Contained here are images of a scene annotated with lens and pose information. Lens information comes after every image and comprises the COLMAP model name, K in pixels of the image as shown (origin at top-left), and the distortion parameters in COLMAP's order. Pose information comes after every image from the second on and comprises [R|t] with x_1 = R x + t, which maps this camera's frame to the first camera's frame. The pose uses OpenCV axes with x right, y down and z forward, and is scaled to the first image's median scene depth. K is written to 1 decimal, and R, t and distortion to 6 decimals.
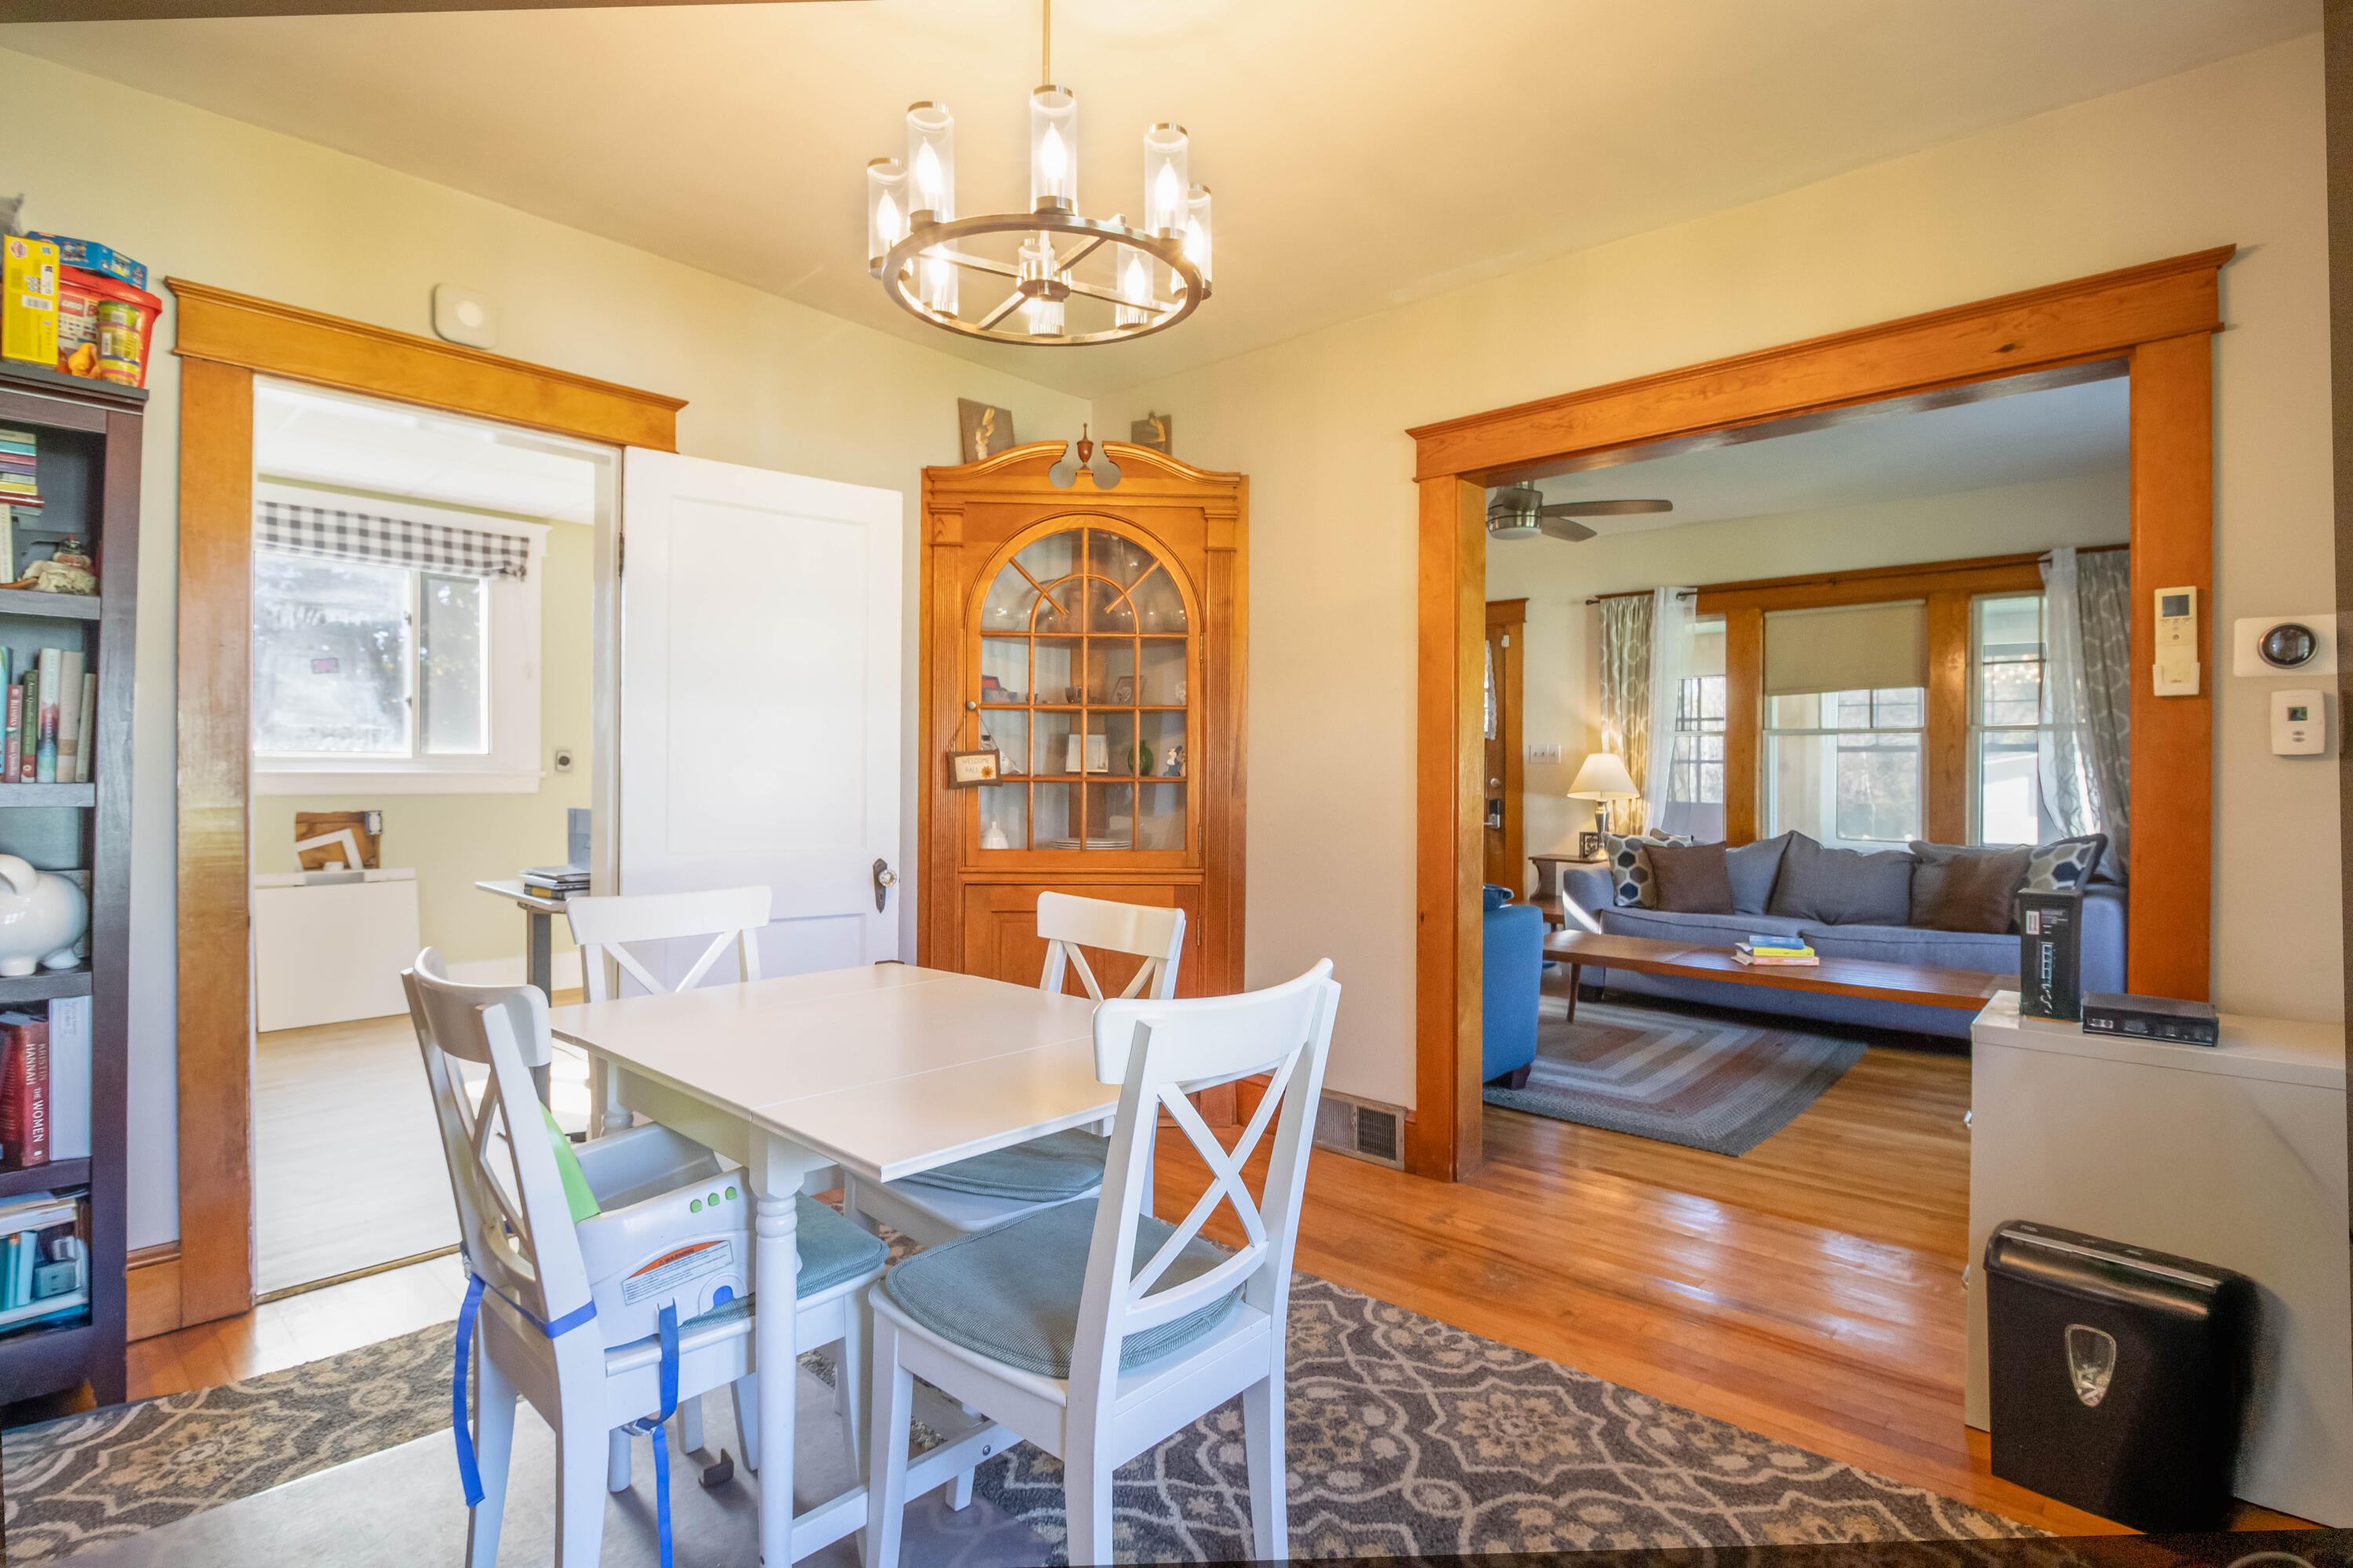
lens RADIAL K [[1102.9, 0, 1171.4], [0, 1102.9, 766.6], [0, 0, 1]] dist [-0.002092, -0.016127]
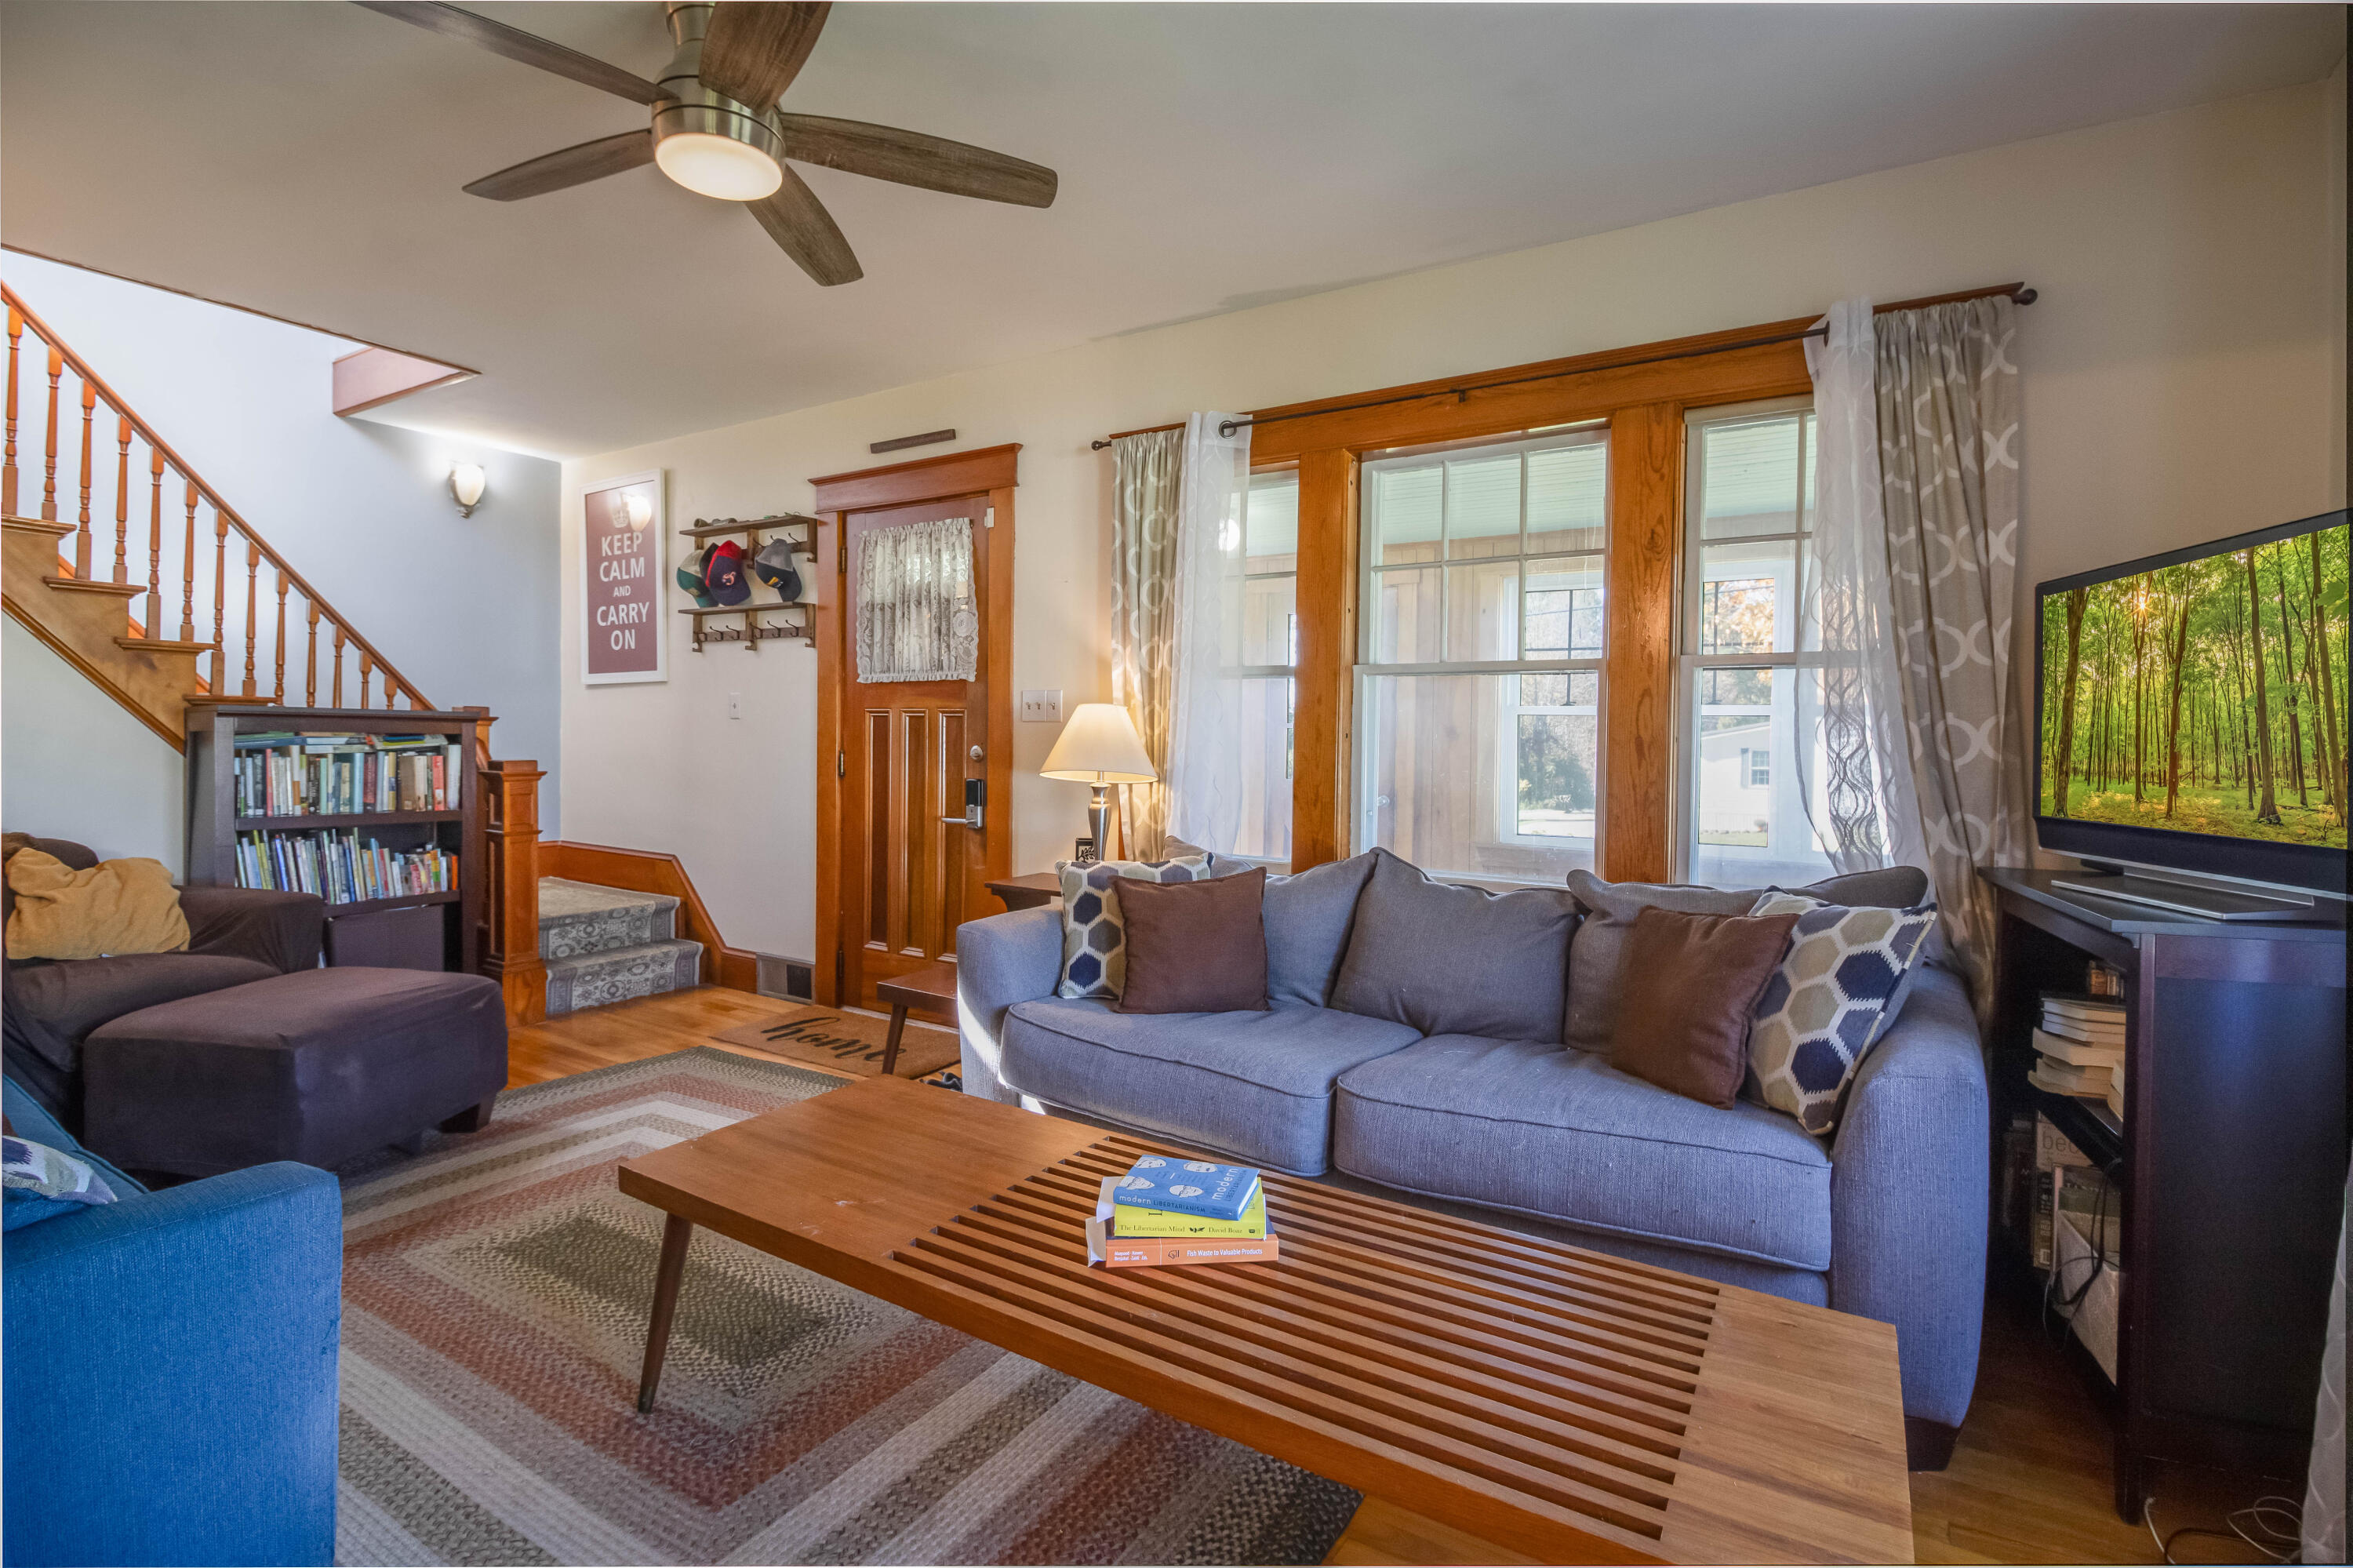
lens RADIAL K [[1102.9, 0, 1171.4], [0, 1102.9, 766.6], [0, 0, 1]] dist [-0.002092, -0.016127]
pose [[0.980553, -0.007900, 0.196096, 0.350594], [-0.000566, 0.999072, 0.043079, -0.004918], [-0.196254, -0.042352, 0.979638, 0.479015]]
